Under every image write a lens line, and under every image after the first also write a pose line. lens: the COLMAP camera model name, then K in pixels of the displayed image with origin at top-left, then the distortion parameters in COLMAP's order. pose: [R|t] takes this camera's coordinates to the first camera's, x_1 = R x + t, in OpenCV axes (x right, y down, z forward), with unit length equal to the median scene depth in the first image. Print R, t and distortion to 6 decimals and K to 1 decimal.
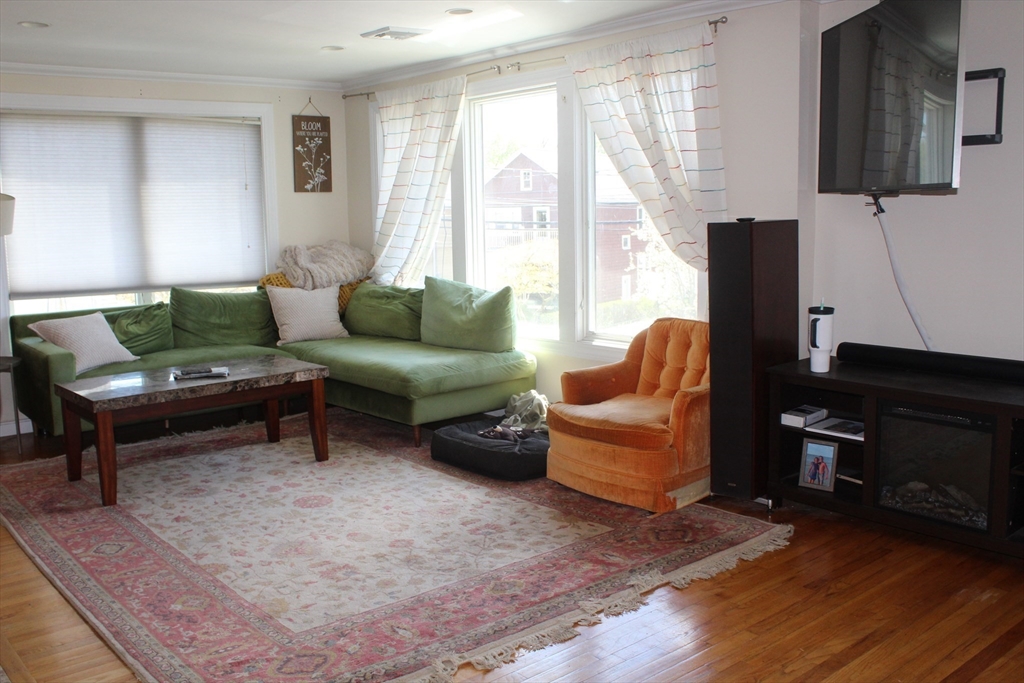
lens RADIAL K [[943.9, 0, 512.0], [0, 943.9, 341.5], [0, 0, 1]] dist [-0.134105, 0.001676]
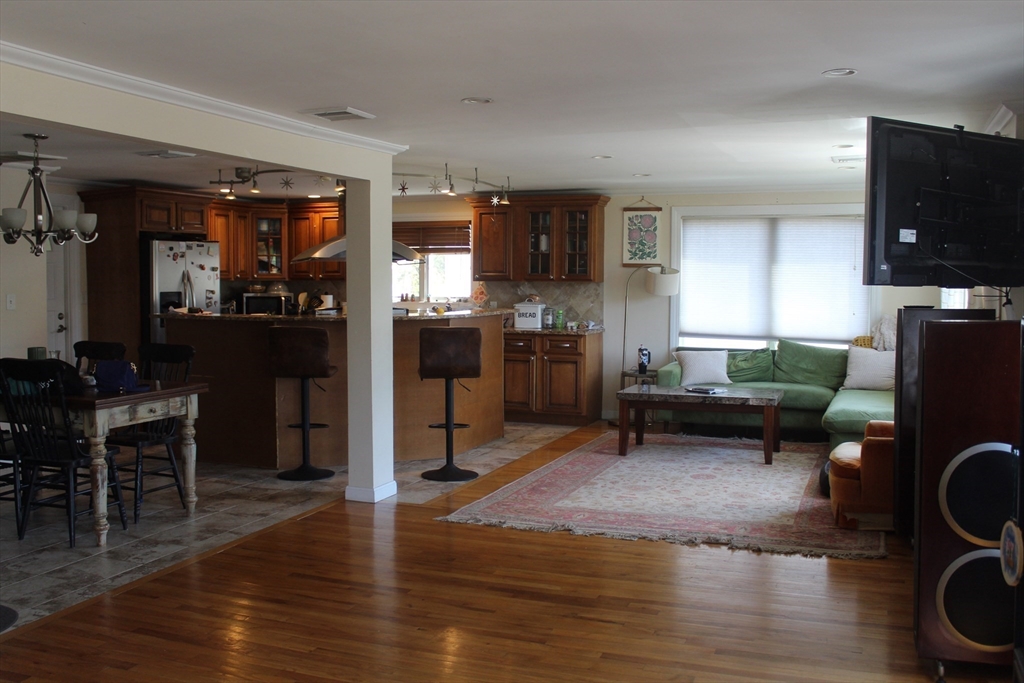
lens RADIAL K [[943.9, 0, 512.0], [0, 943.9, 341.5], [0, 0, 1]] dist [-0.134105, 0.001676]
pose [[0.479796, 0.074898, -0.874178, 0.692243], [-0.134155, 0.990896, 0.011266, -0.017008], [0.867063, 0.111870, 0.485476, -0.030849]]
